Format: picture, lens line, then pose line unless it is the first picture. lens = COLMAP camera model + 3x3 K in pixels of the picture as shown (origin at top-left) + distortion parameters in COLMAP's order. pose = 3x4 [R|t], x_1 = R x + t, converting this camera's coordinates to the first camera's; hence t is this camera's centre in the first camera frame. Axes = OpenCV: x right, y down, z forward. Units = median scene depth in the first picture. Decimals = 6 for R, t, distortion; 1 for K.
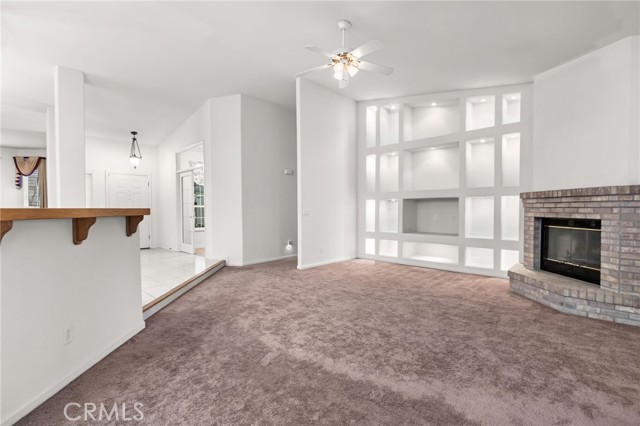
lens RADIAL K [[290.3, 0, 317.3], [0, 290.3, 214.9], [0, 0, 1]] dist [0.003513, 0.000539]
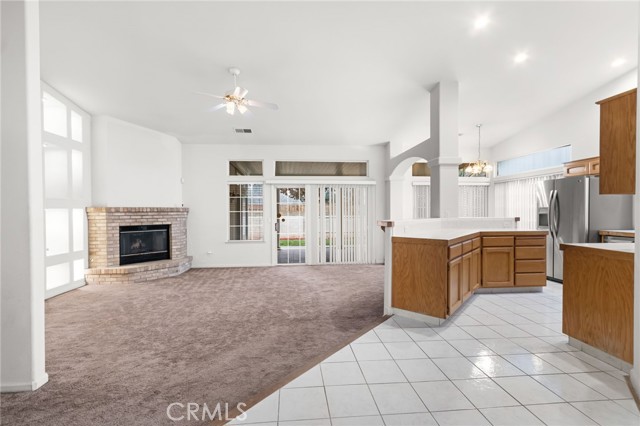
lens RADIAL K [[290.3, 0, 317.3], [0, 290.3, 214.9], [0, 0, 1]] dist [0.003513, 0.000539]
pose [[-0.748269, 0.001090, 0.663395, -0.808685], [0.024562, 0.999359, 0.026062, -0.056768], [-0.662941, 0.035796, -0.747816, 1.404760]]
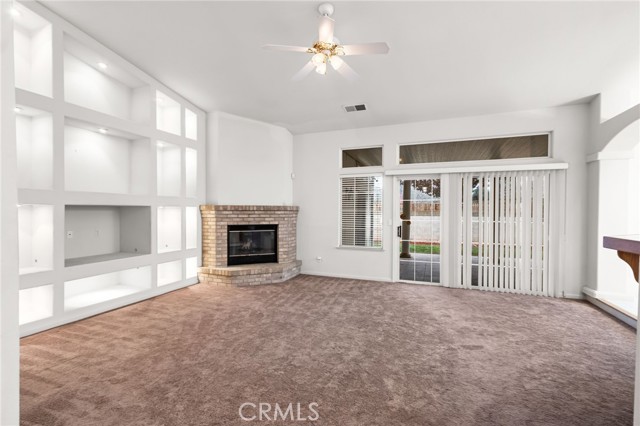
lens RADIAL K [[290.3, 0, 317.3], [0, 290.3, 214.9], [0, 0, 1]] dist [0.003513, 0.000539]
pose [[-0.368637, -0.010450, 0.929515, -0.575548], [0.019592, 0.999627, 0.019008, -0.053822], [-0.929367, 0.025218, -0.368295, 1.113085]]
